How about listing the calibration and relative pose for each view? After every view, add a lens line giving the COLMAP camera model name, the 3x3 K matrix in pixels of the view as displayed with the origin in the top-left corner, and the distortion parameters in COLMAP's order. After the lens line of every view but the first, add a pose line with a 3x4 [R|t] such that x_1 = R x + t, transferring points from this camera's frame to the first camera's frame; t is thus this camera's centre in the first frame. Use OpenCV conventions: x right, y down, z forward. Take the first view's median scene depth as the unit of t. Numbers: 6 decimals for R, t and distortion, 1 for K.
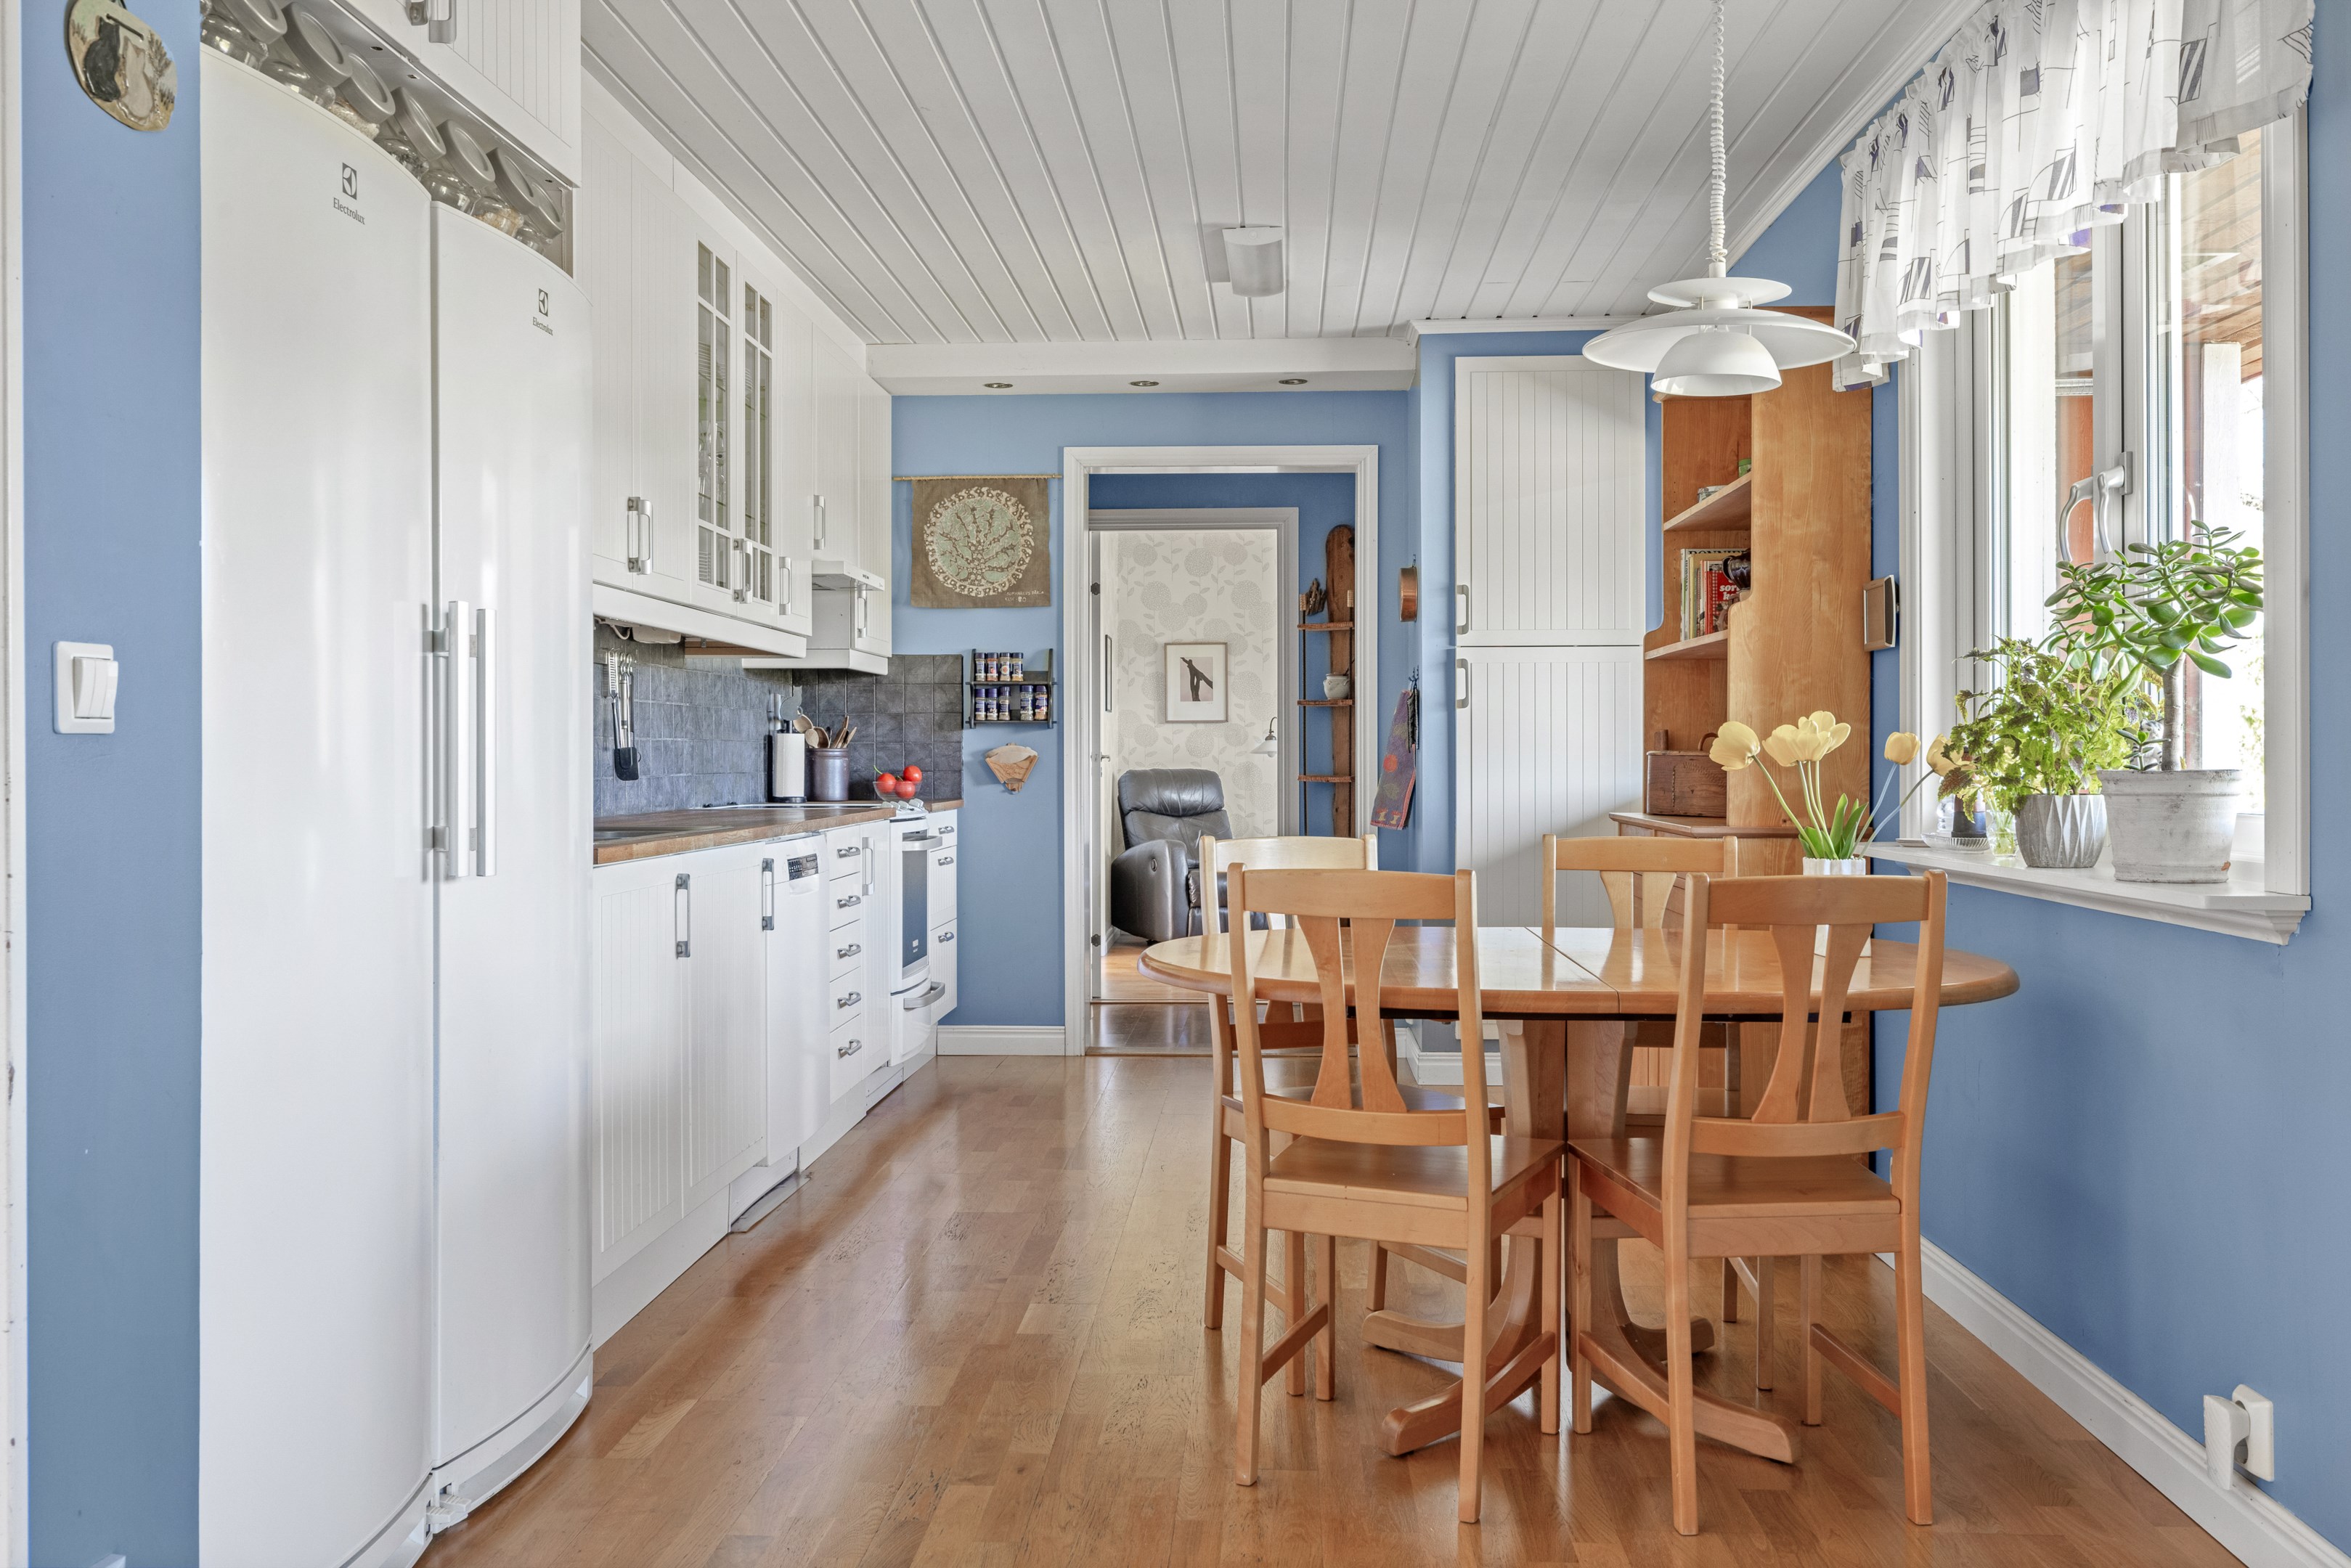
lens RADIAL K [[1964.5, 0, 1175.5], [0, 1964.5, 784.0], [0, 0, 1]] dist [-0.015681, 0.008042]
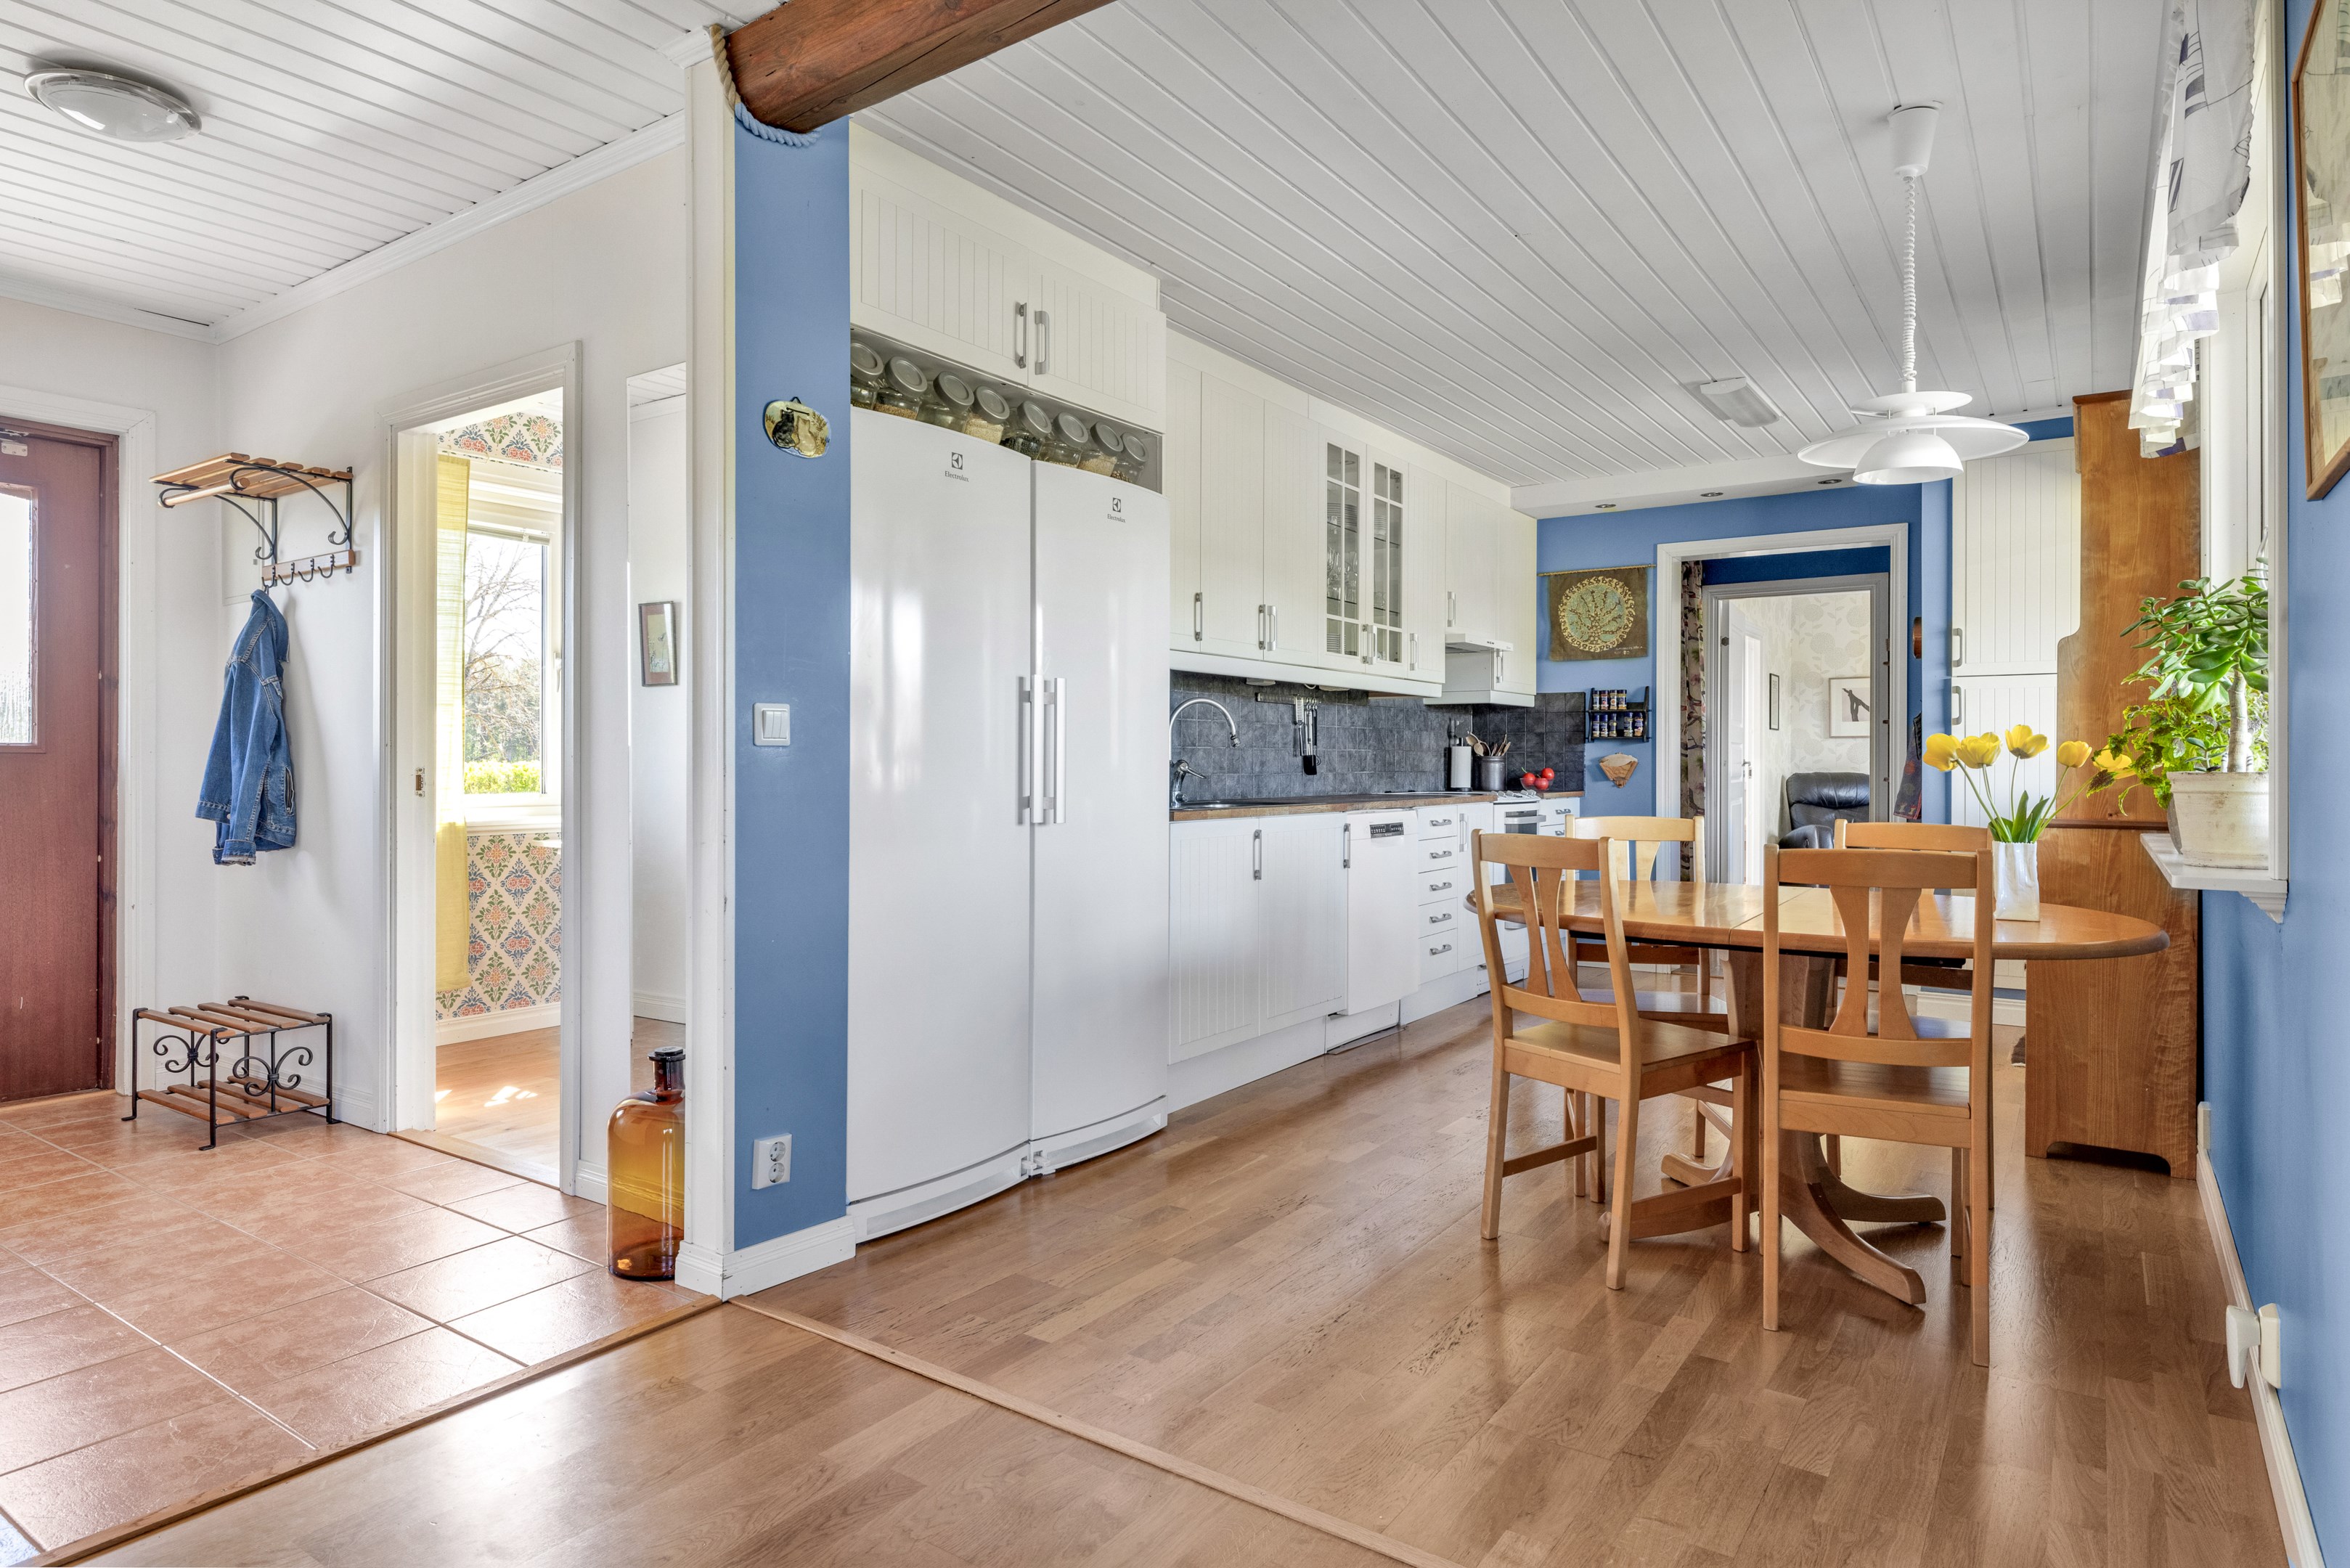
lens RADIAL K [[1331.4, 0, 1175.0], [0, 1331.4, 784.0], [0, 0, 1]] dist [-0.004808, 0.000831]
pose [[0.852378, 0.011323, -0.522803, 0.165457], [-0.010478, 0.999935, 0.004573, 0.001335], [0.522821, 0.001581, 0.852441, -0.003747]]
